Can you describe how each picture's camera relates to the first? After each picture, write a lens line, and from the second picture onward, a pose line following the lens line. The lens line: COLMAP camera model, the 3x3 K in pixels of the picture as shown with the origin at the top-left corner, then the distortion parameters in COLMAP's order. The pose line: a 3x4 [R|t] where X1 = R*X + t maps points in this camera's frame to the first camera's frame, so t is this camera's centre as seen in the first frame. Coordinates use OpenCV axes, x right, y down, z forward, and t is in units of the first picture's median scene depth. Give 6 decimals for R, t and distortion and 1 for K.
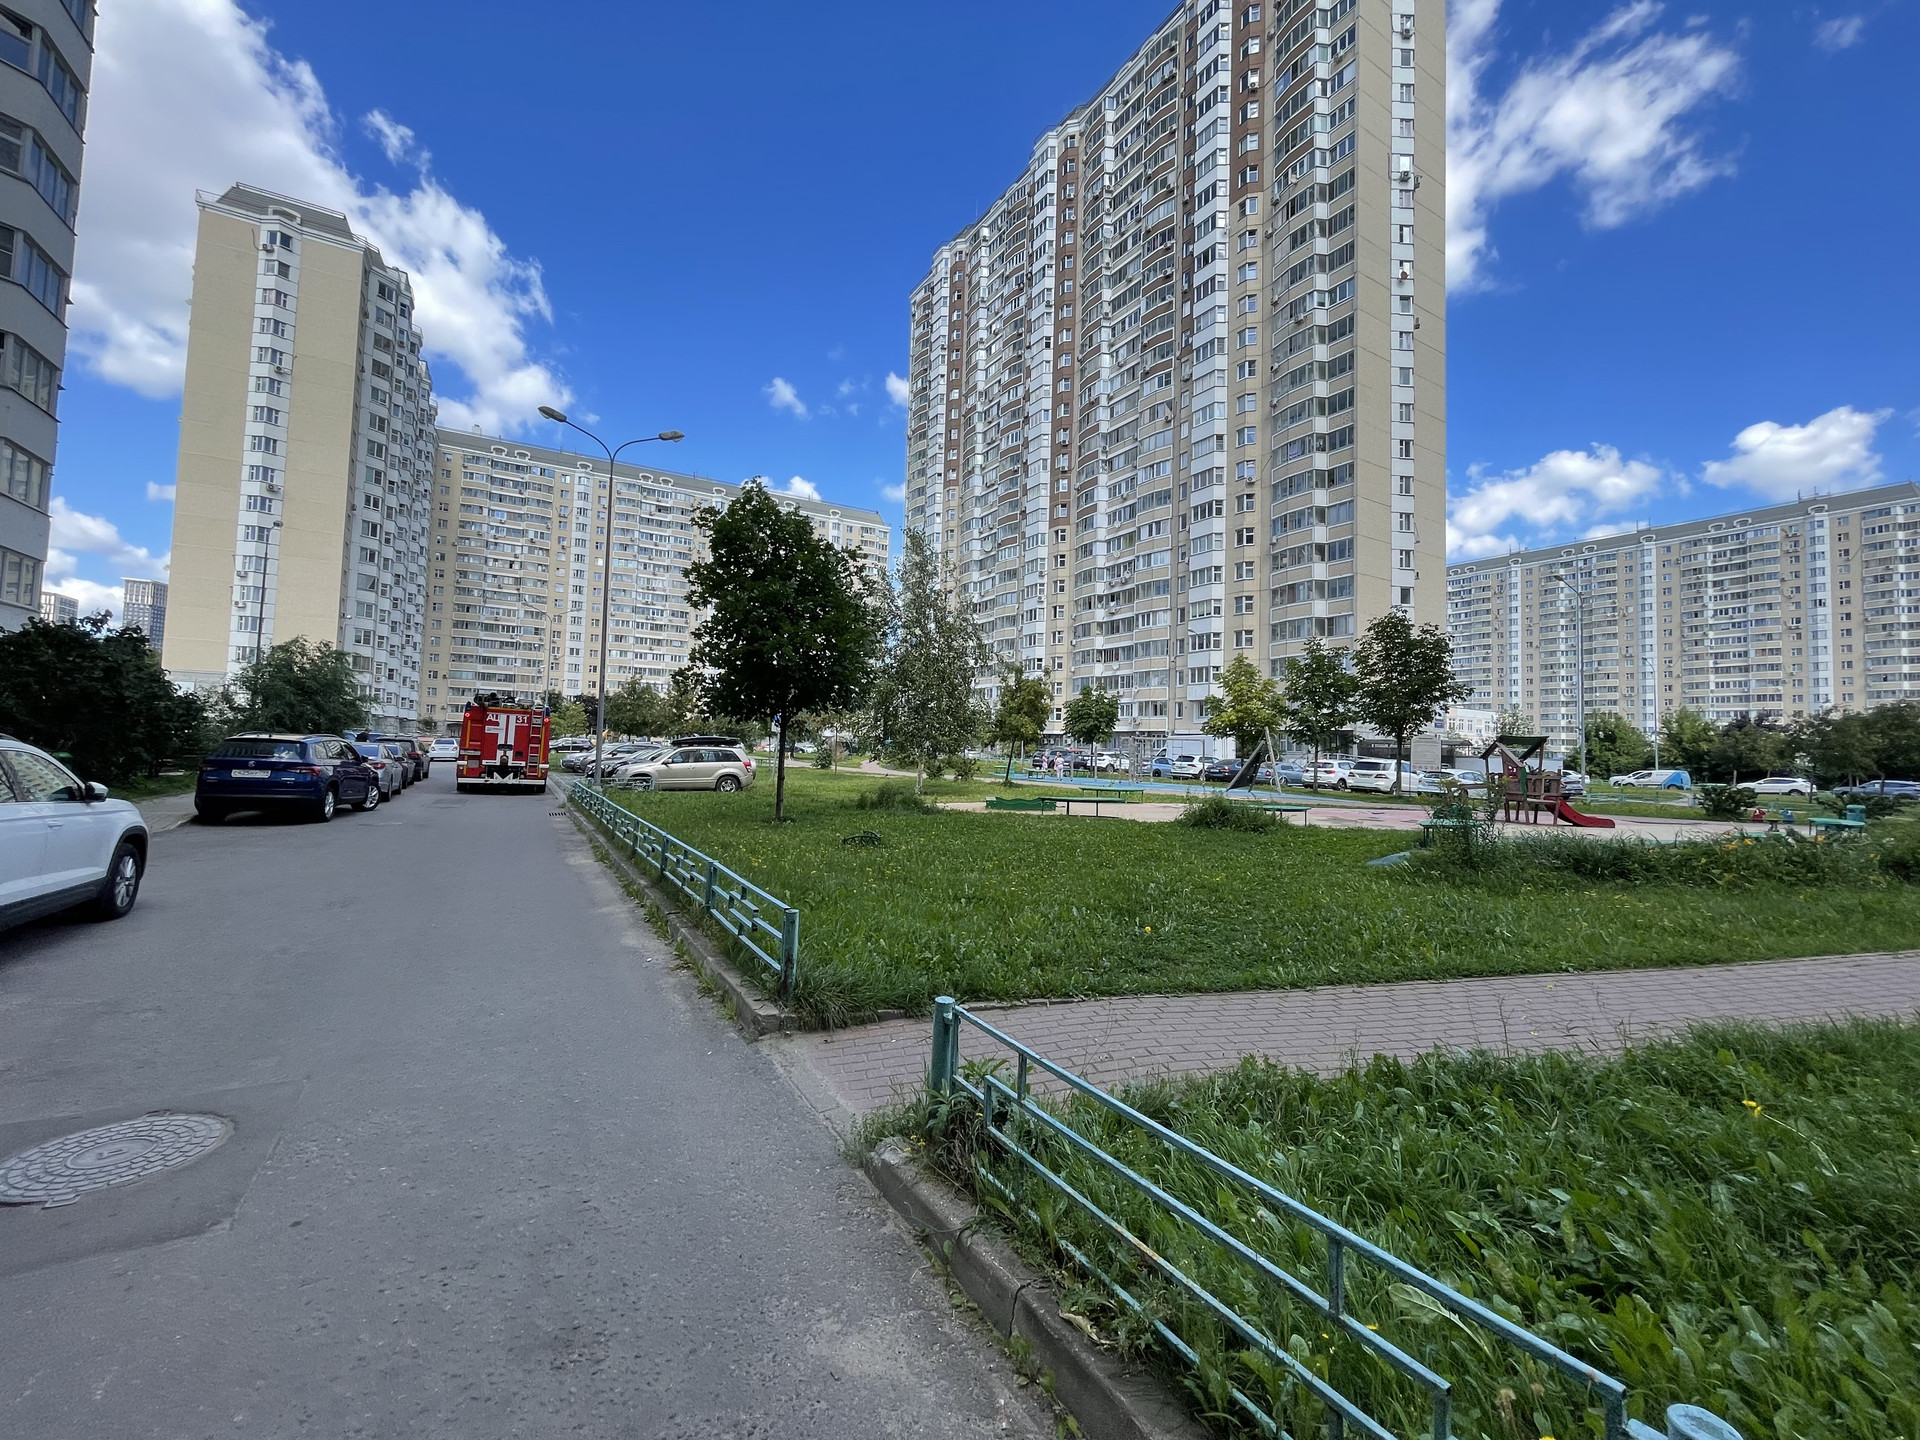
lens RADIAL K [[788.7, 0, 960.0], [0, 788.7, 720.0], [0, 0, 1]] dist [-0.001354, -0.000535]
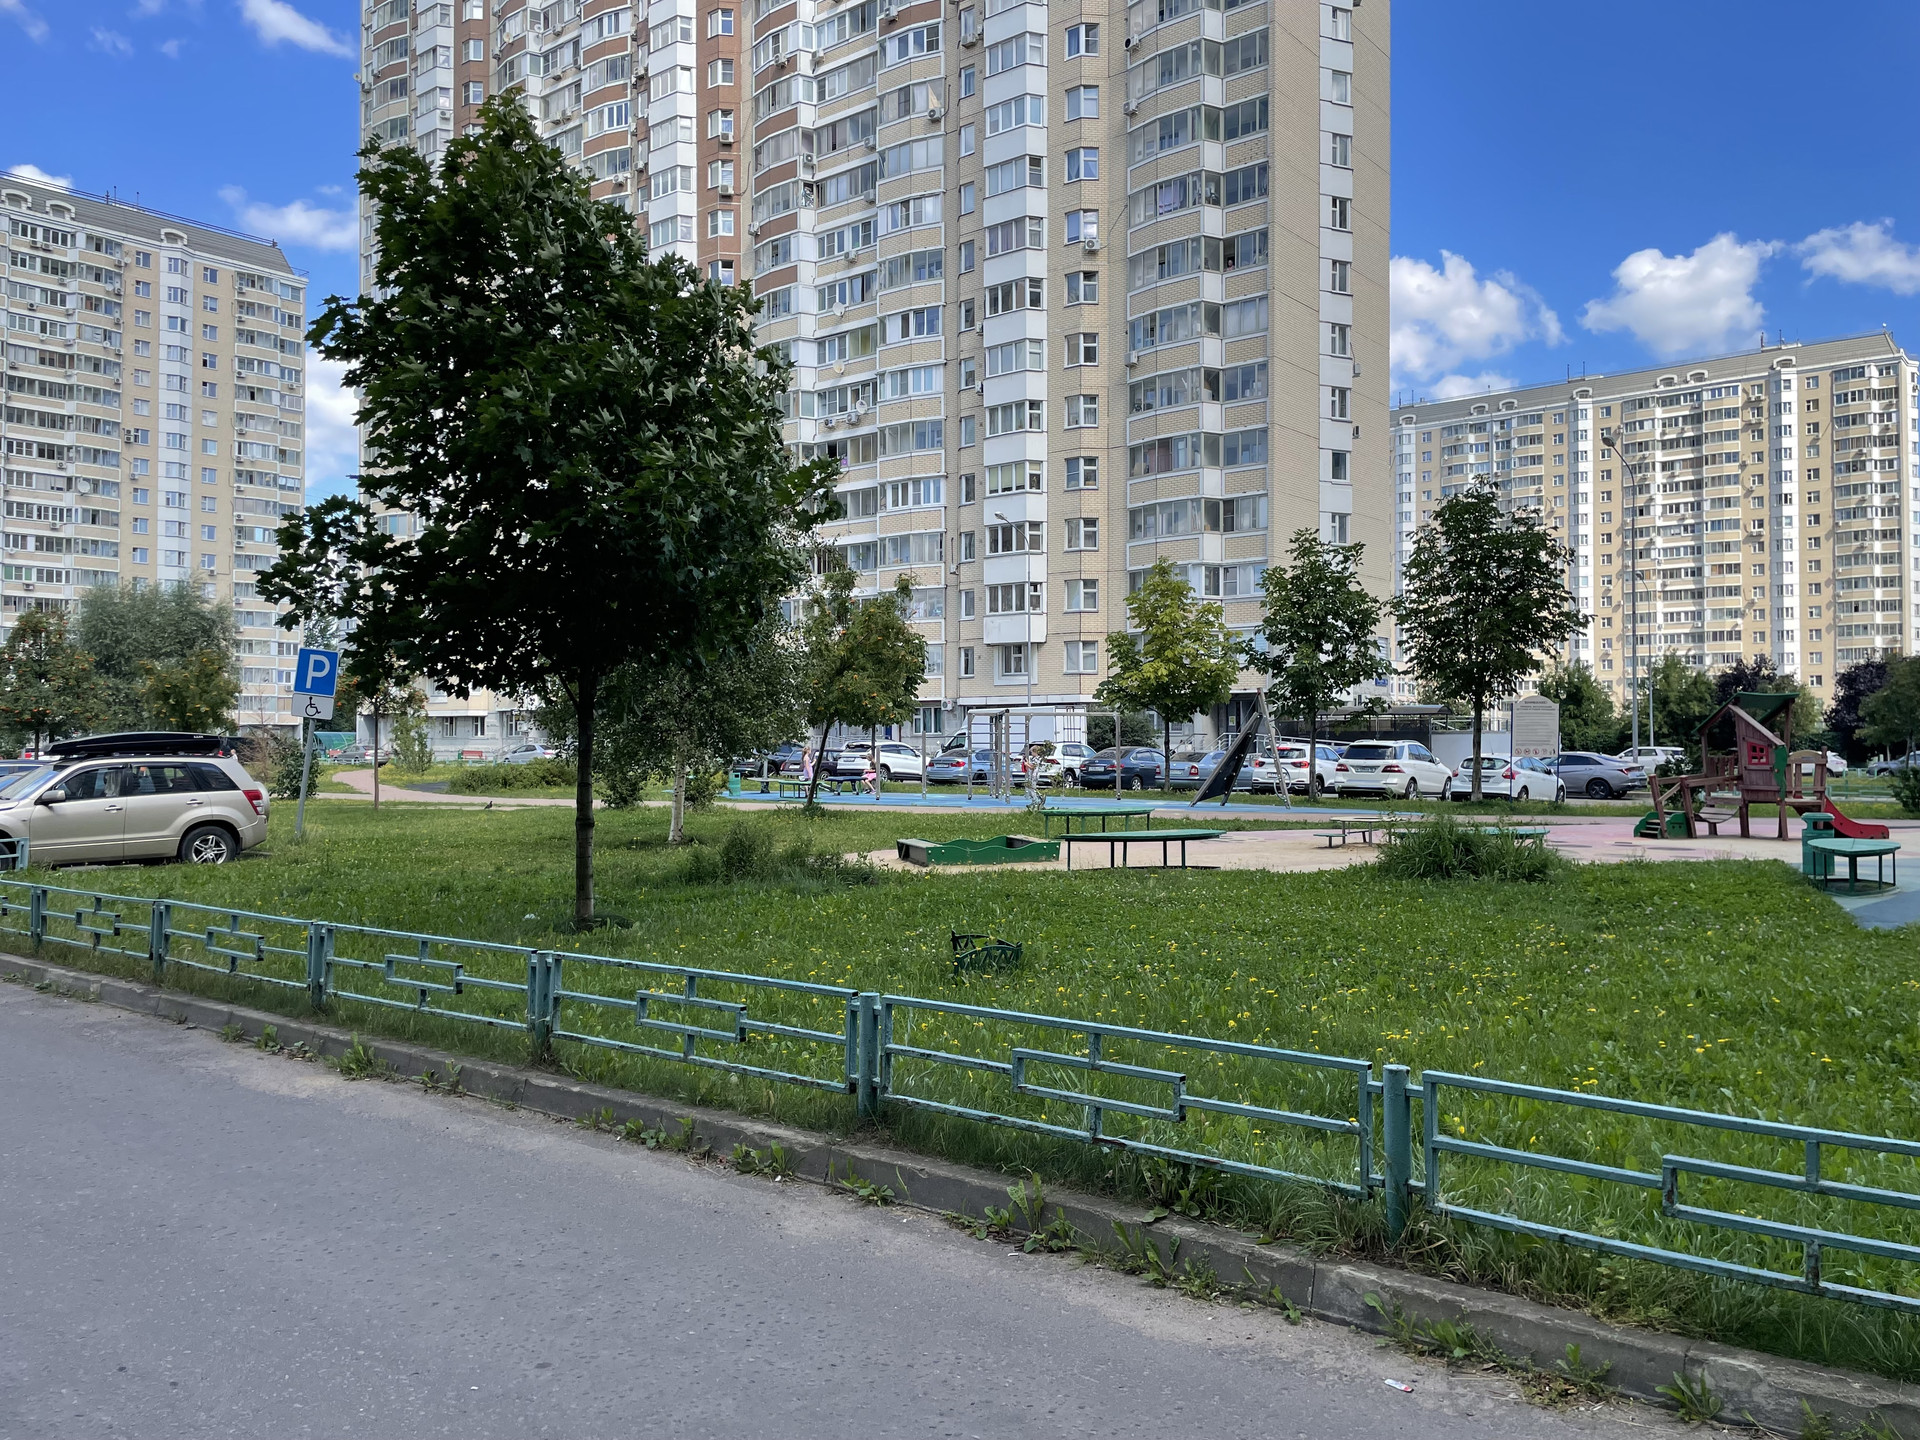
lens RADIAL K [[1456.4, 0, 960.0], [0, 1456.4, 720.0], [0, 0, 1]] dist [0.105598, -0.144922]
pose [[0.933396, -0.023020, 0.358108, -0.090455], [0.014182, 0.999527, 0.027288, -0.000023], [-0.358567, -0.020392, 0.933281, 0.055292]]
